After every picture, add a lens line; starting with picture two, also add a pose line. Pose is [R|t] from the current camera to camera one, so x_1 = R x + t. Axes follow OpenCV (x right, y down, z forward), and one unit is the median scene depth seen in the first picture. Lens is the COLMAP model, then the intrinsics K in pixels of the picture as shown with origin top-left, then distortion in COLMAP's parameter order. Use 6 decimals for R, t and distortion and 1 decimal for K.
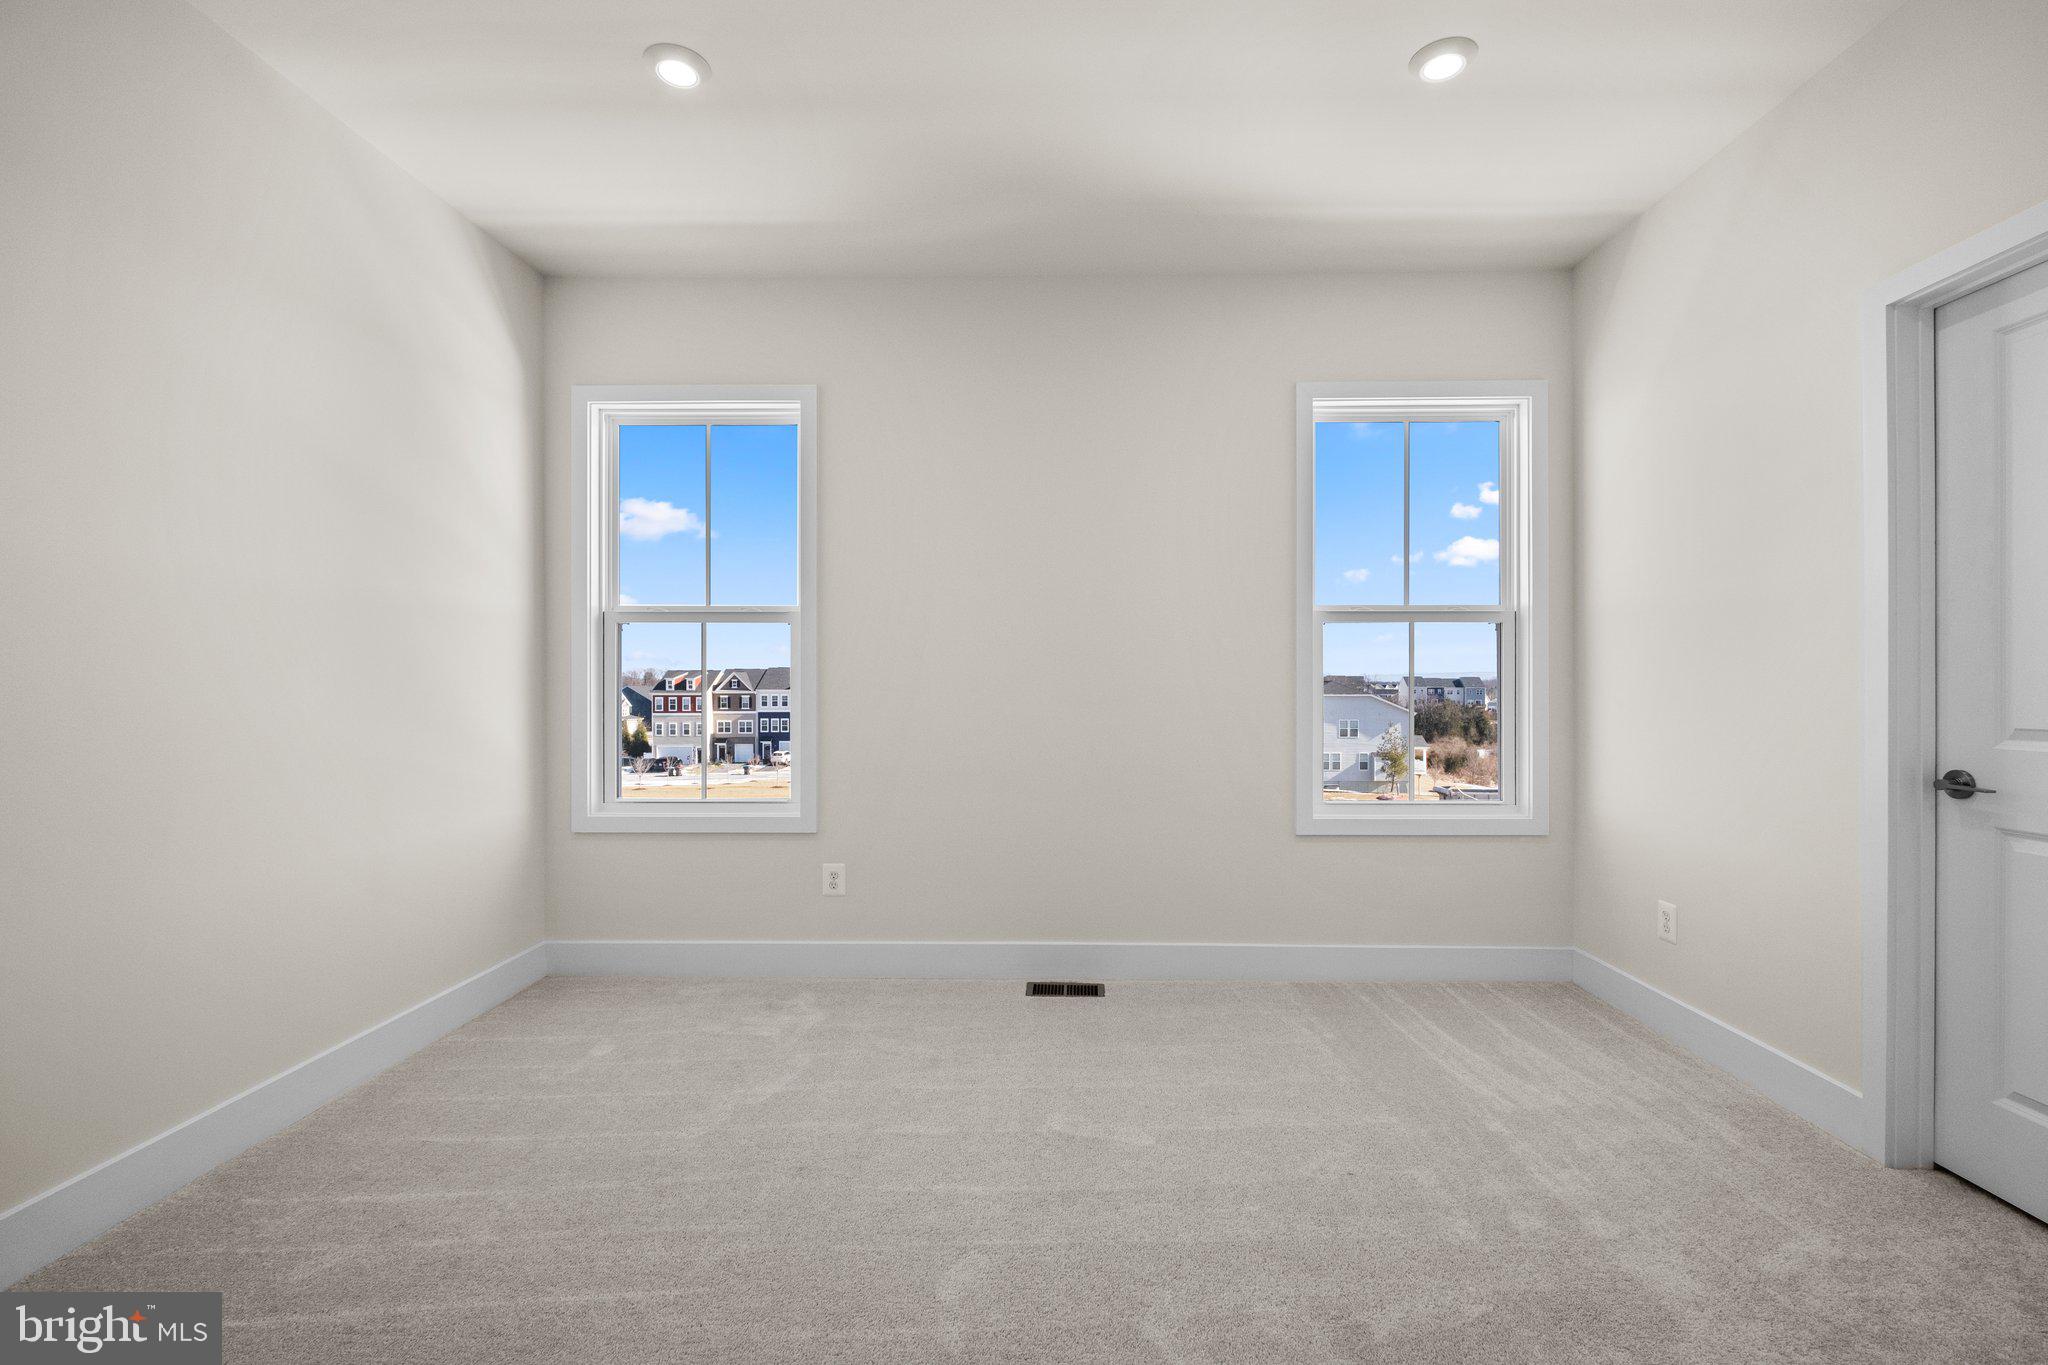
lens RADIAL K [[853.3, 0, 1024.0], [0, 853.3, 682.5], [0, 0, 1]] dist [0.042180, -0.000028]
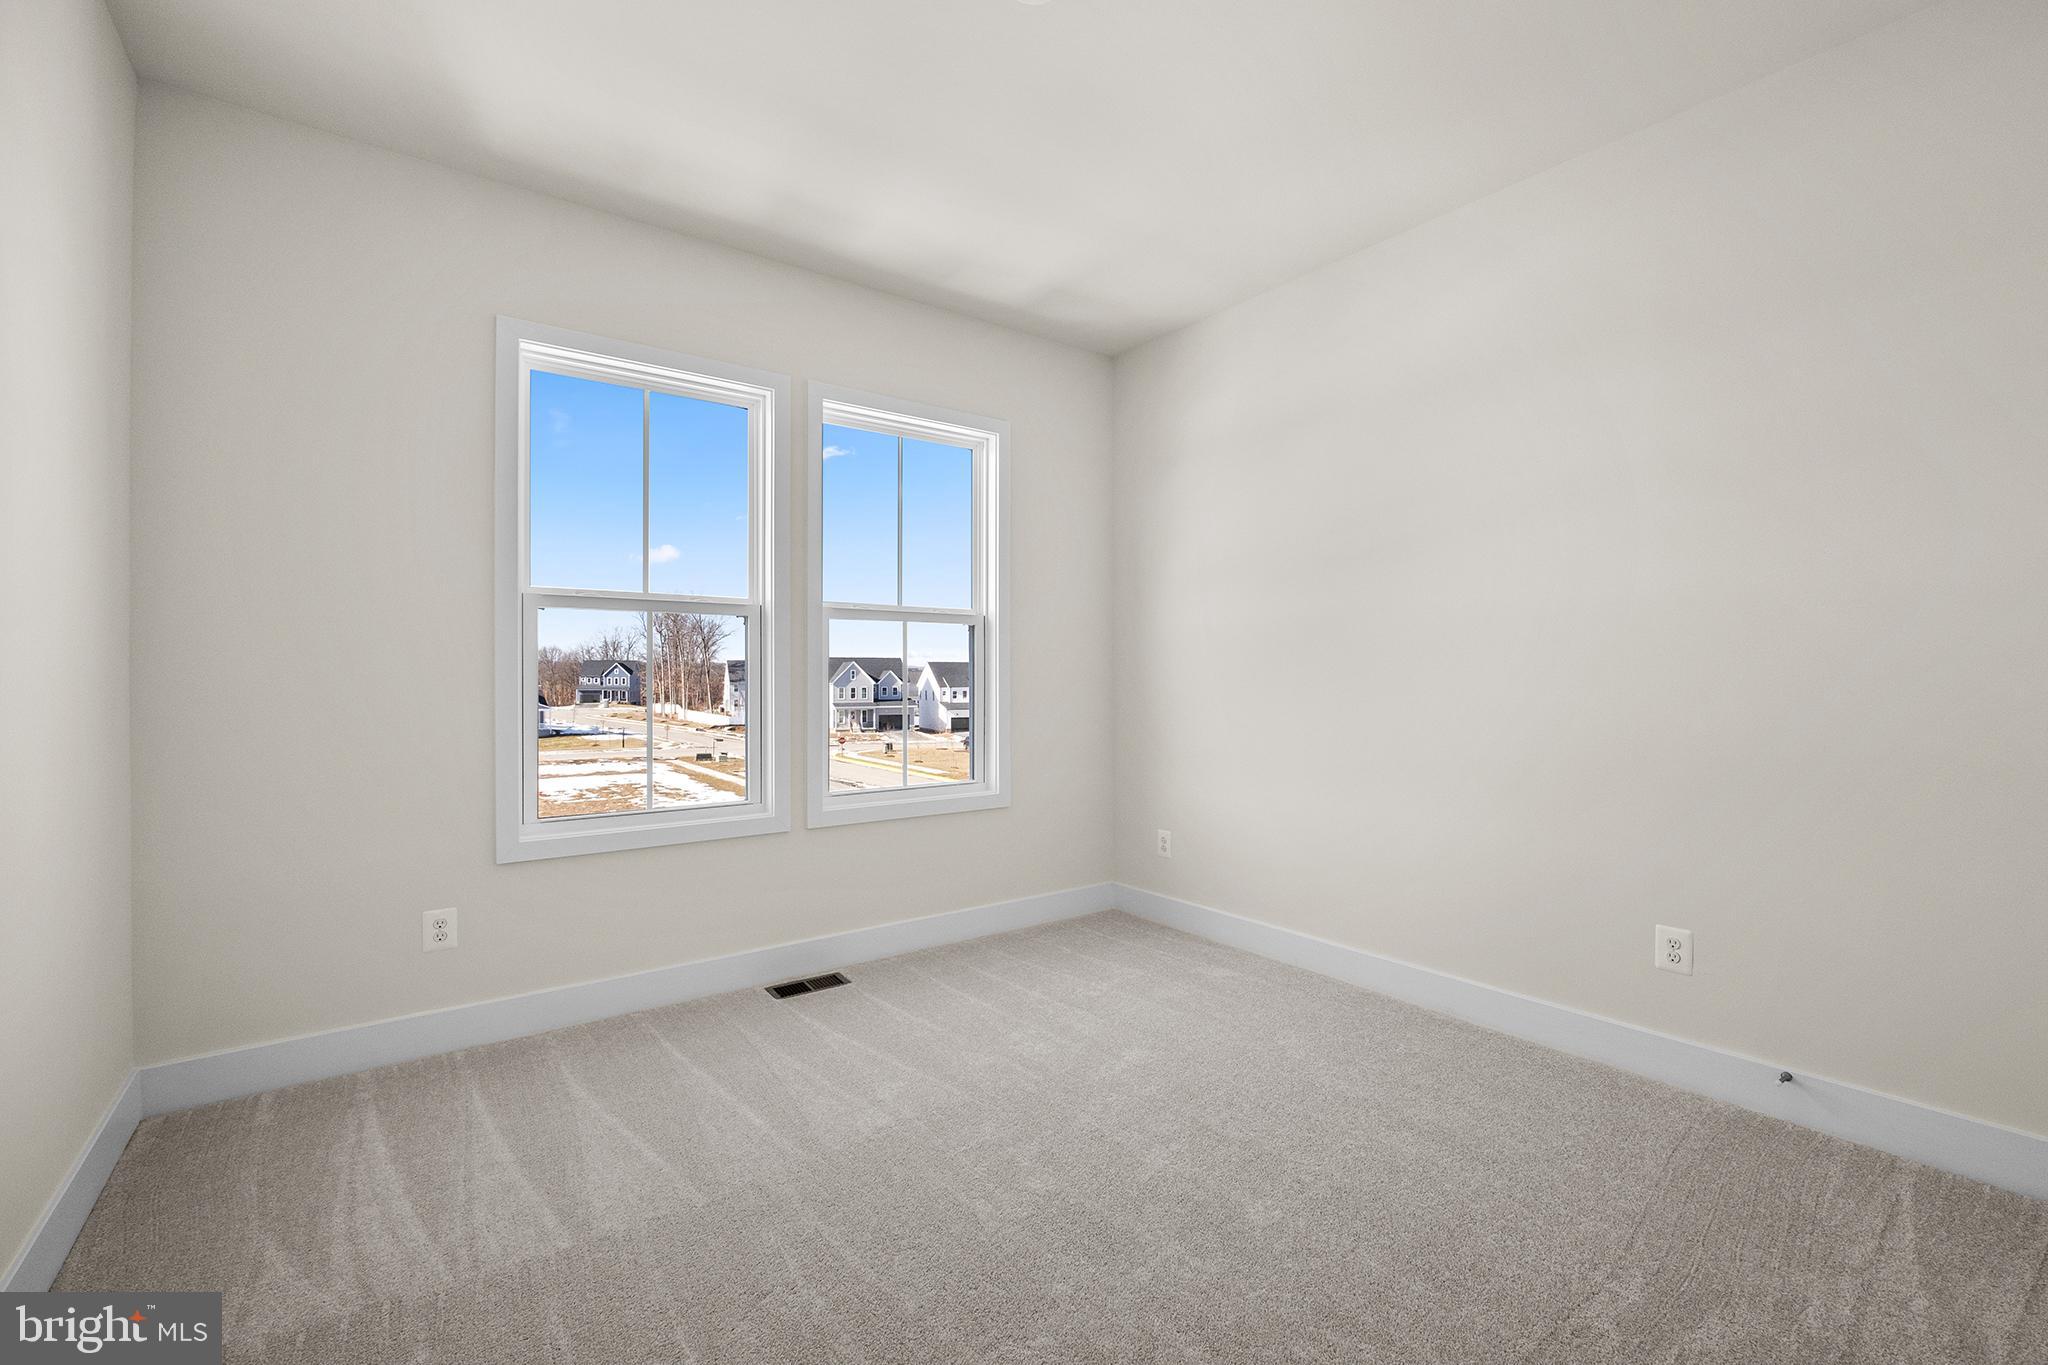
lens RADIAL K [[921.4, 0, 1024.0], [0, 921.4, 682.5], [0, 0, 1]] dist [-0.000824, -0.000091]
pose [[0.781947, -0.006604, 0.623311, -0.328818], [0.003904, 0.999976, 0.005698, 0.000261], [-0.623333, -0.002023, 0.781954, 0.004630]]
